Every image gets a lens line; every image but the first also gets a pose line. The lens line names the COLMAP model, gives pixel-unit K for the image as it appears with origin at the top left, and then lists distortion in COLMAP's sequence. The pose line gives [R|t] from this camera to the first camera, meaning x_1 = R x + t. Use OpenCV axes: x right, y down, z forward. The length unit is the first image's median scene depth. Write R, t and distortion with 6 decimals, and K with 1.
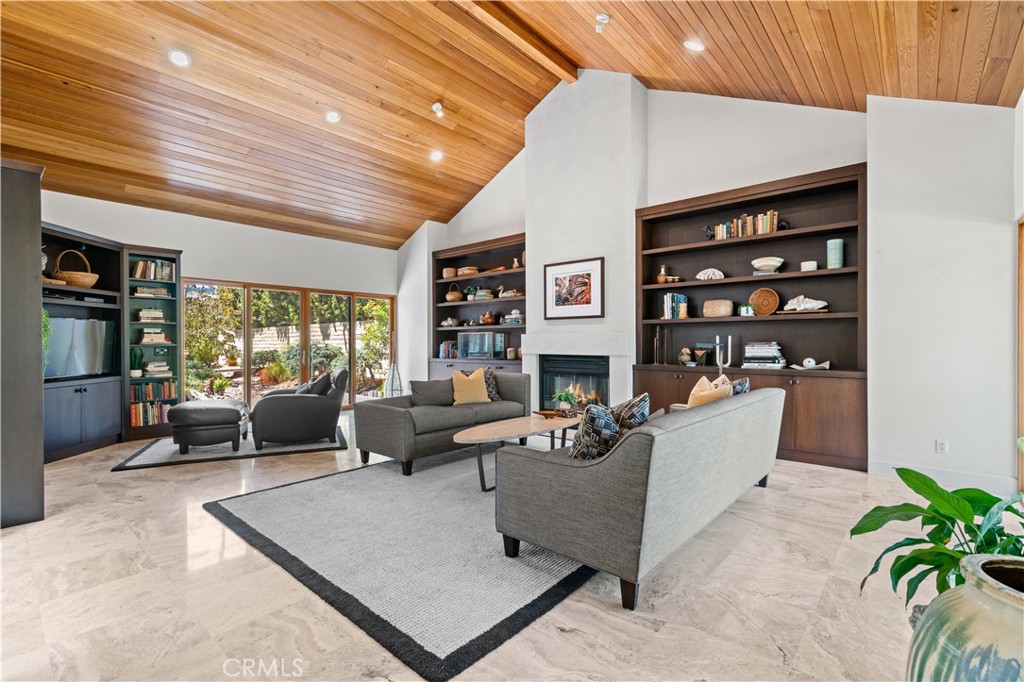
lens RADIAL K [[467.6, 0, 510.9], [0, 467.6, 343.9], [0, 0, 1]] dist [-0.001772, 0.001324]
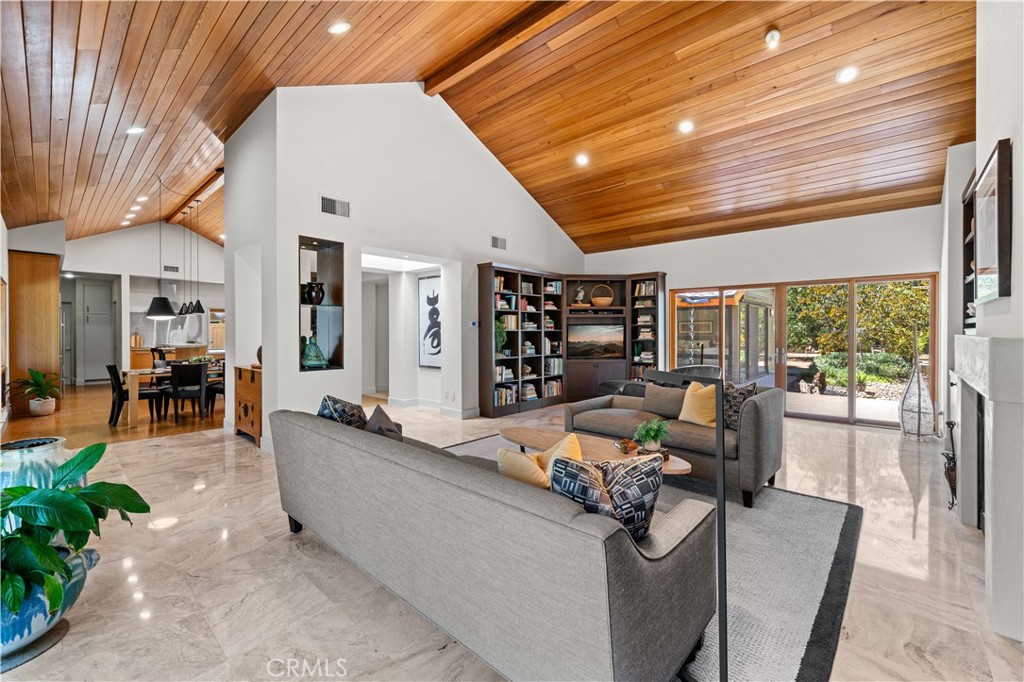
lens RADIAL K [[423.7, 0, 510.6], [0, 423.7, 332.5], [0, 0, 1]] dist [-0.001441, -0.000054]
pose [[-0.016027, 0.005770, -0.999855, 0.597671], [-0.003484, 0.999977, 0.005827, -0.029013], [0.999865, 0.003577, -0.016007, 0.641320]]
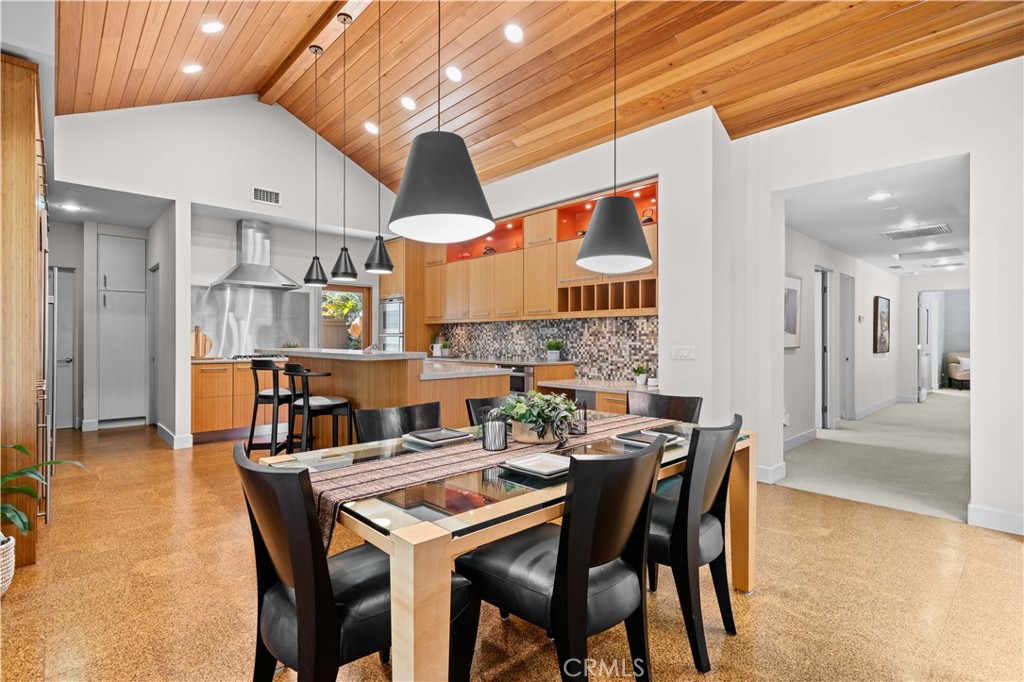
lens RADIAL K [[485.4, 0, 522.1], [0, 485.4, 341.2], [0, 0, 1]] dist [0.001155, -0.001444]
pose [[-0.084243, 0.006100, -0.996427, -0.281666], [-0.007346, 0.999950, 0.006742, 0.008020], [0.996418, 0.007888, -0.084194, -0.280648]]
